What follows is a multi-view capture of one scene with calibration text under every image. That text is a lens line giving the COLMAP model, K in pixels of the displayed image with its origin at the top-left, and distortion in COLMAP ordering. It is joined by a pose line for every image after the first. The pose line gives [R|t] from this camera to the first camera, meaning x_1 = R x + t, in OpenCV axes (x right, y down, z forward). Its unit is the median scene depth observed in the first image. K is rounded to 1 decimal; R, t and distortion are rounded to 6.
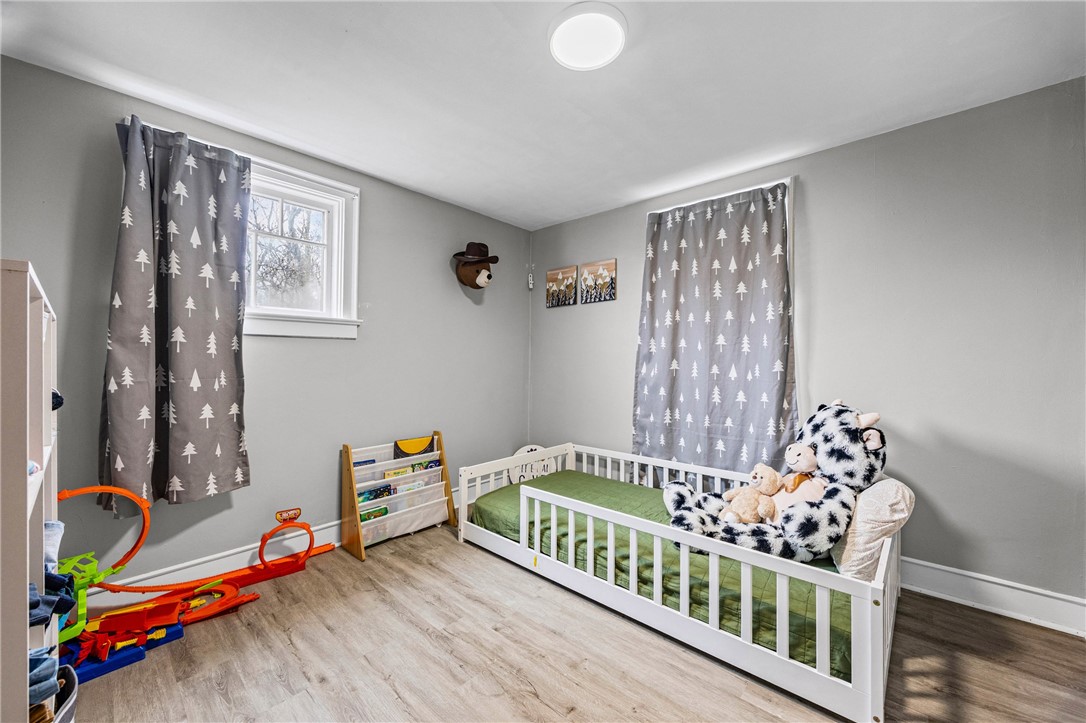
lens RADIAL K [[421.9, 0, 543.0], [0, 421.9, 360.1], [0, 0, 1]] dist [-0.000252, 0.000100]
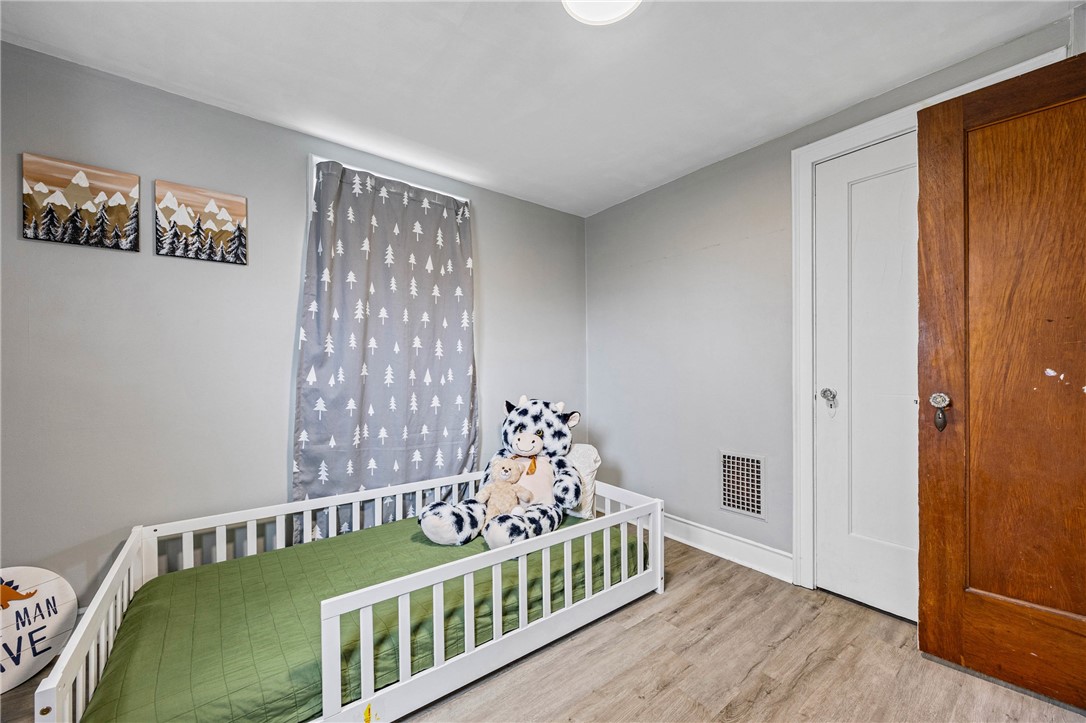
lens RADIAL K [[421.9, 0, 553.4], [0, 421.9, 376.3], [0, 0, 1]] dist [-0.000252, 0.000100]
pose [[0.171060, -0.017708, 0.985101, -0.407297], [-0.002634, 0.999827, 0.018430, 0.007682], [-0.985257, -0.005747, 0.170984, 0.506975]]
